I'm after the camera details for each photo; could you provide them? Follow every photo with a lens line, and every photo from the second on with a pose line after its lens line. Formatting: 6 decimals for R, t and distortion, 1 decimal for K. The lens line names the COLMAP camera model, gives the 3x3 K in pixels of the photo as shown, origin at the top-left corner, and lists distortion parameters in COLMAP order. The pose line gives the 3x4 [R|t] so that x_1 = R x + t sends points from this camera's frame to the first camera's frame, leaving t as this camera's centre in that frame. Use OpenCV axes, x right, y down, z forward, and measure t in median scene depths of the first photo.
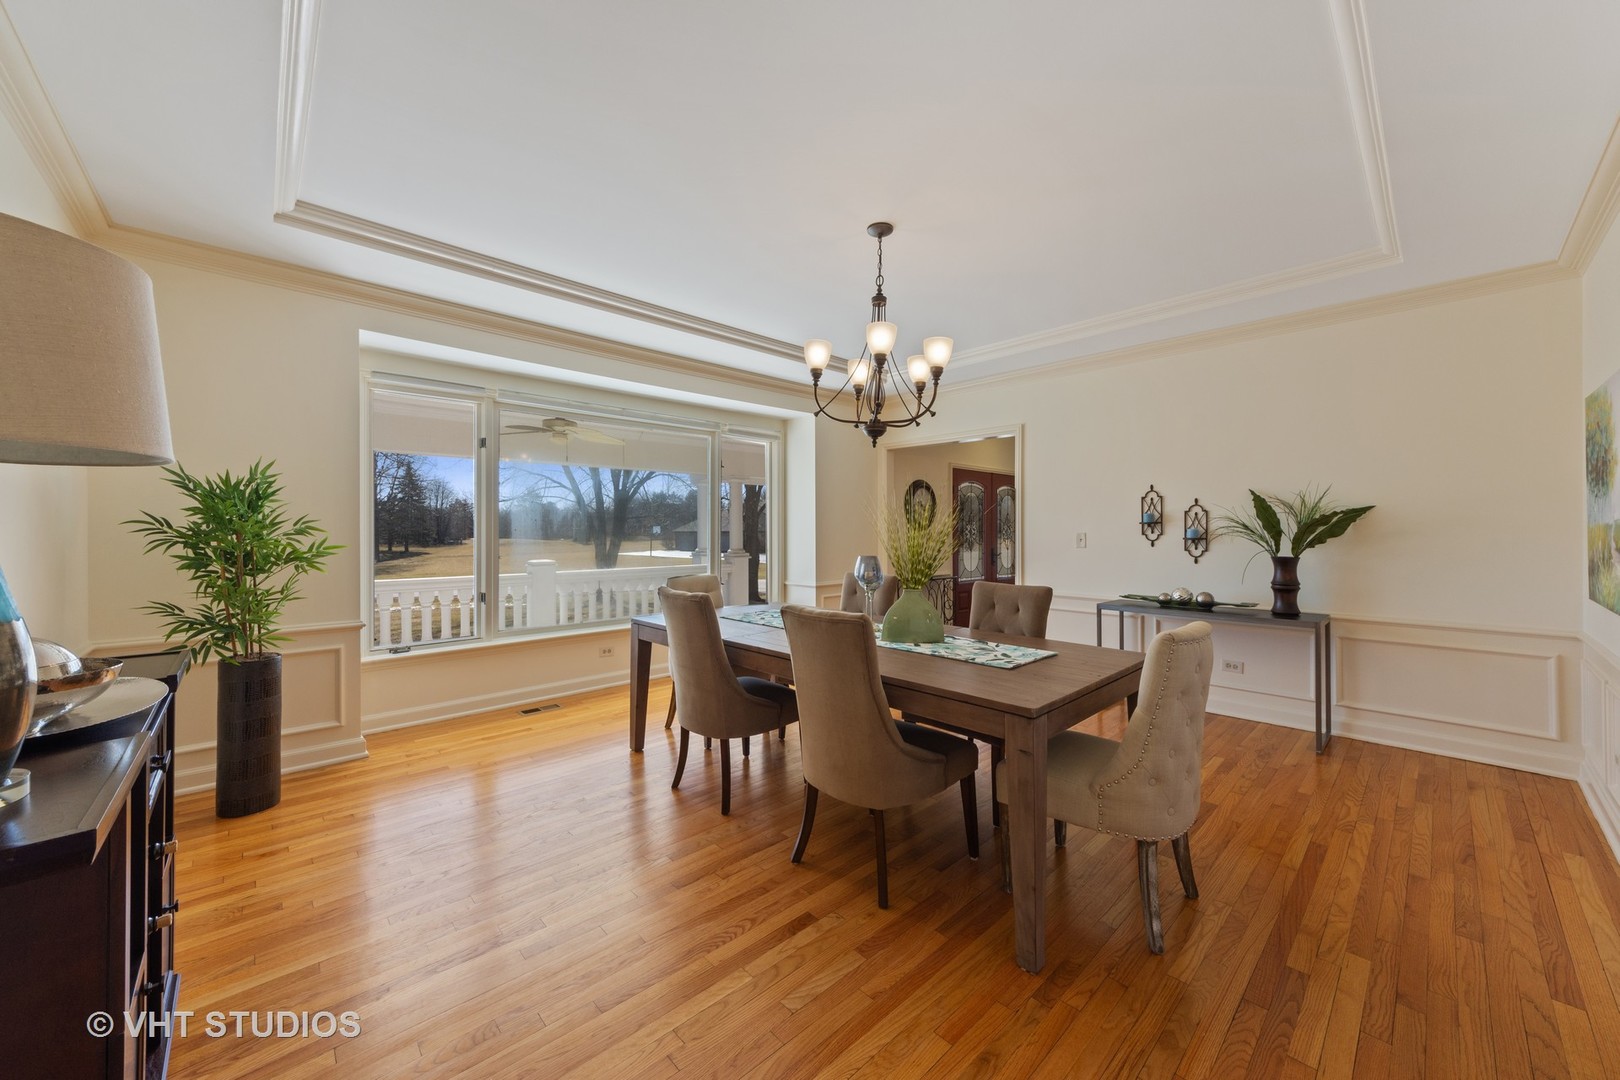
lens RADIAL K [[597.2, 0, 810.5], [0, 597.2, 531.3], [0, 0, 1]] dist [0.007005, -0.000101]
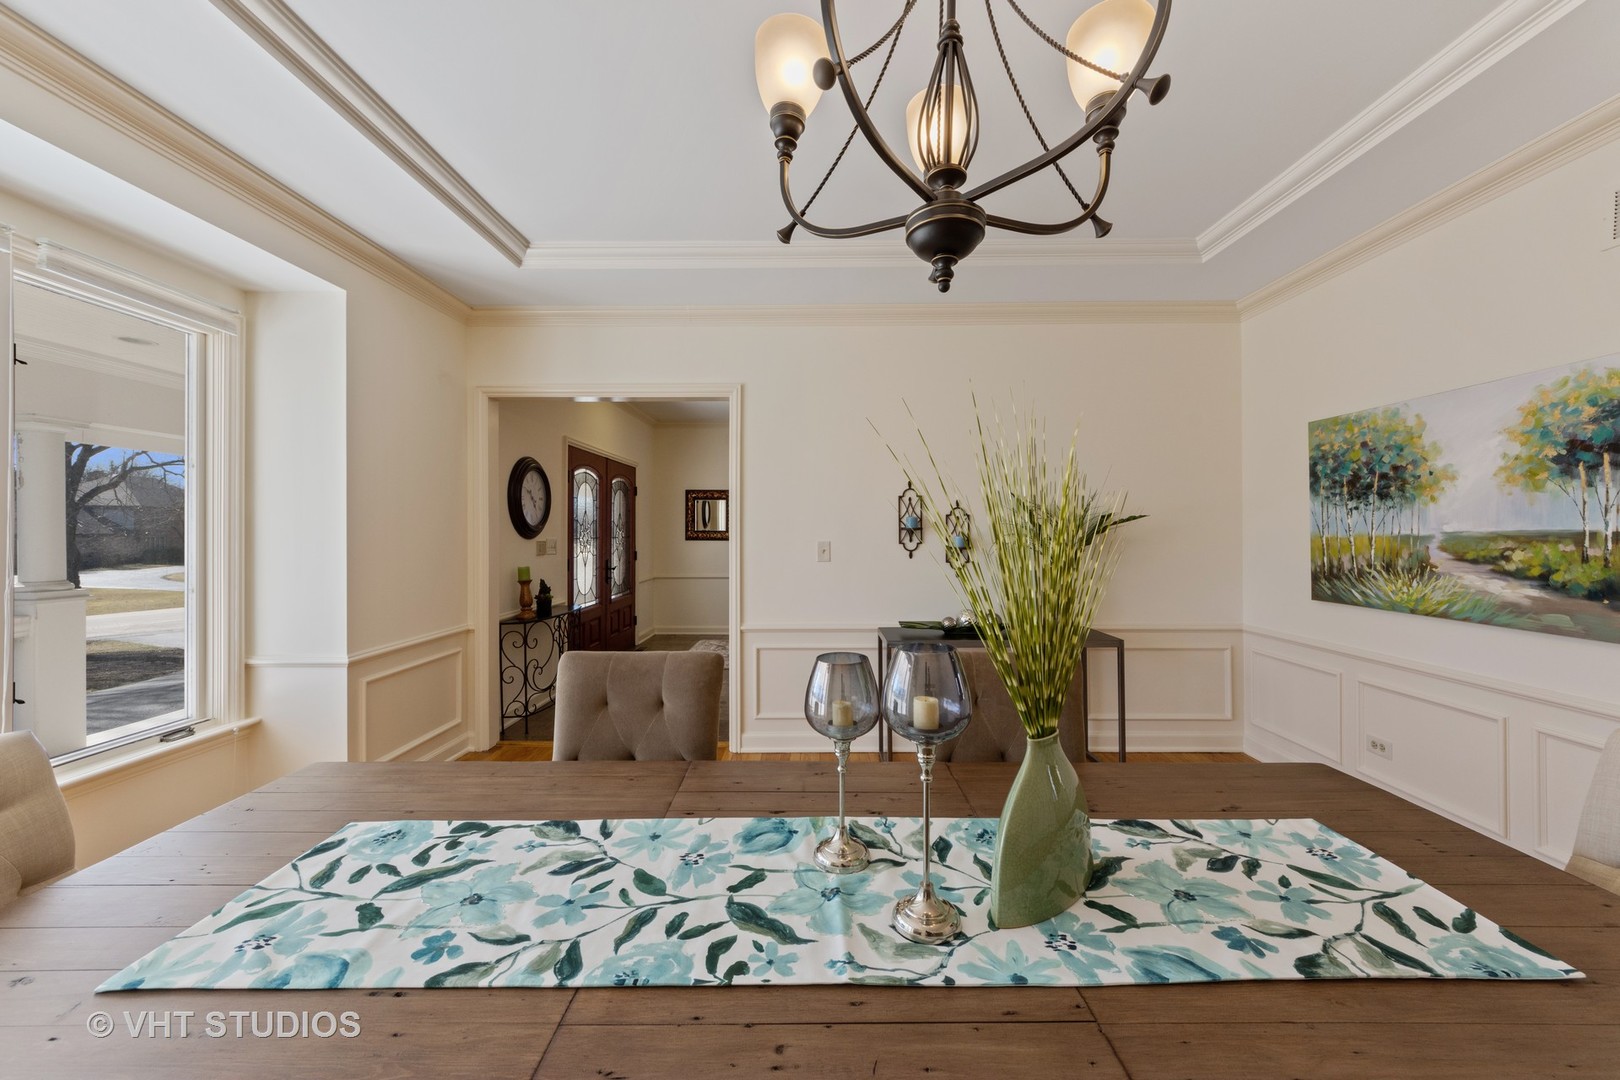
lens RADIAL K [[597.2, 0, 807.7], [0, 597.2, 530.5], [0, 0, 1]] dist [0.007005, -0.000101]
pose [[0.692493, -0.002209, 0.721421, -0.103614], [0.002899, 0.999996, 0.000280, -0.012523], [-0.721419, 0.001898, 0.692496, 0.544196]]
